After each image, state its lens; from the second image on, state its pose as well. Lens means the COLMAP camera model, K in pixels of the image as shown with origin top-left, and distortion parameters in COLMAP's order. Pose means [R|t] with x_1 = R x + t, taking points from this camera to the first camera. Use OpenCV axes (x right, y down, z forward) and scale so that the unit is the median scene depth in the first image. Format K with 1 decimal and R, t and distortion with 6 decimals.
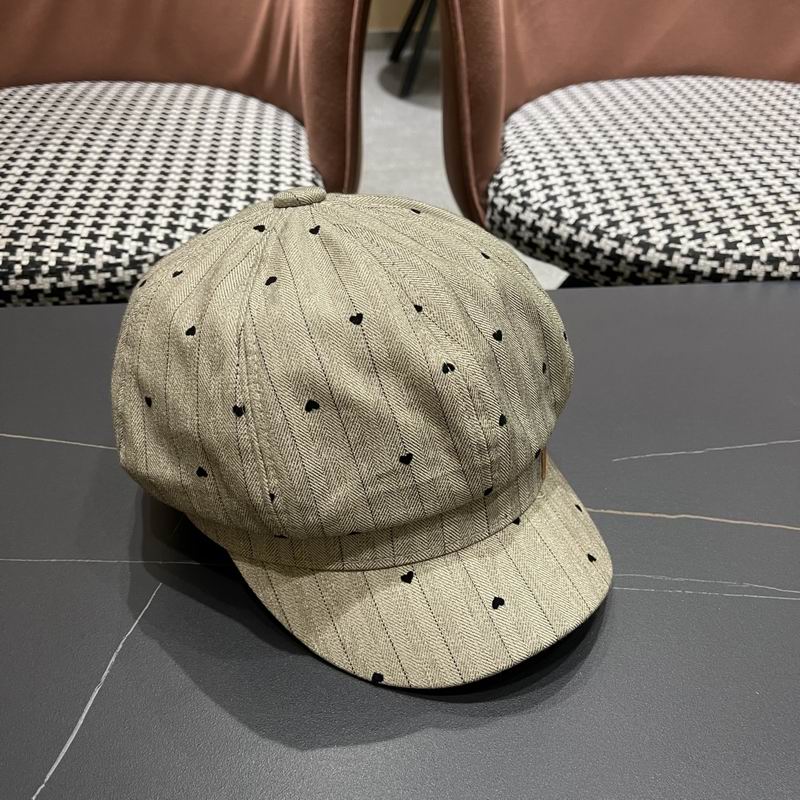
lens RADIAL K [[830.9, 0, 399.7], [0, 830.9, 414.4], [0, 0, 1]] dist [0.012772, 0.000000]
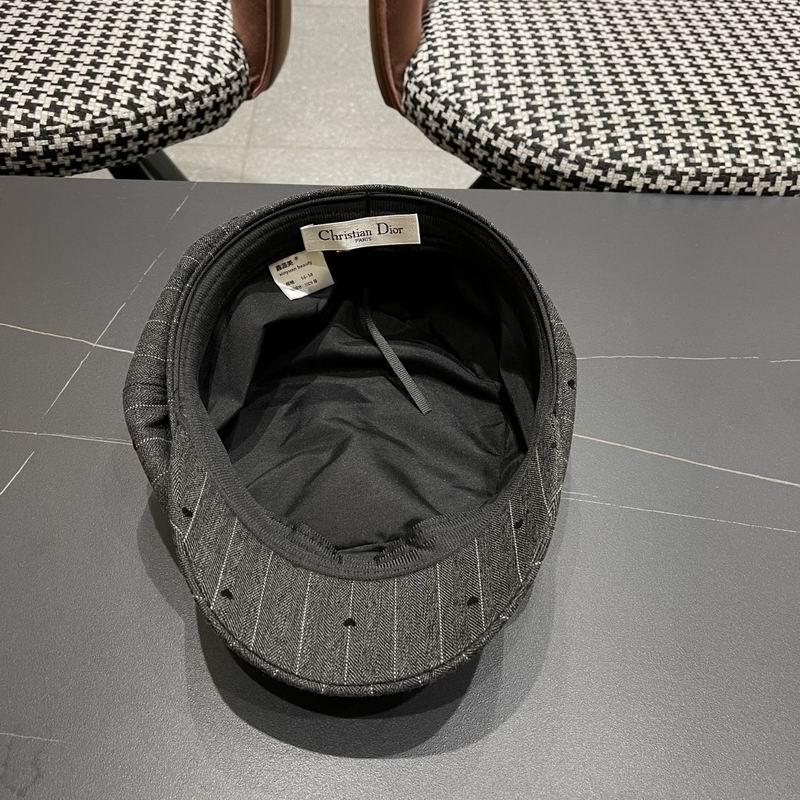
lens RADIAL K [[830.9, 0, 401.6], [0, 830.9, 412.3], [0, 0, 1]] dist [0.012772, 0.000000]
pose [[0.998007, 0.062022, 0.011633, 0.132785], [-0.063101, 0.979261, 0.192526, -0.068501], [0.000549, -0.192876, 0.981223, -0.088287]]
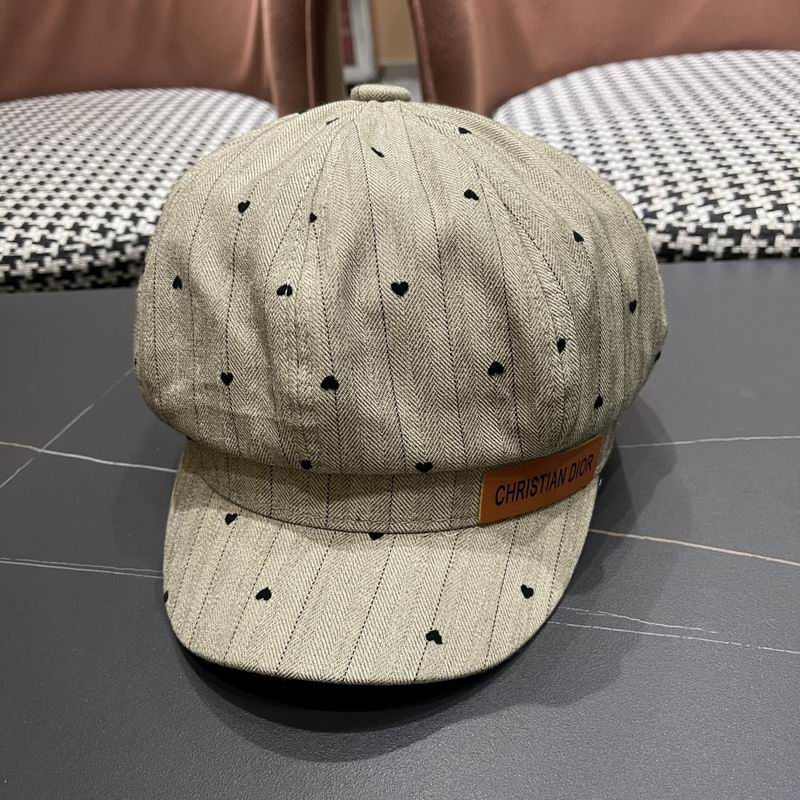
lens RADIAL K [[830.9, 0, 404.4], [0, 830.9, 414.7], [0, 0, 1]] dist [0.012772, 0.000000]
pose [[0.986798, 0.012908, -0.161442, 0.219202], [-0.020663, 0.998707, -0.046450, 0.038404], [0.160634, 0.049173, 0.985788, 0.131239]]
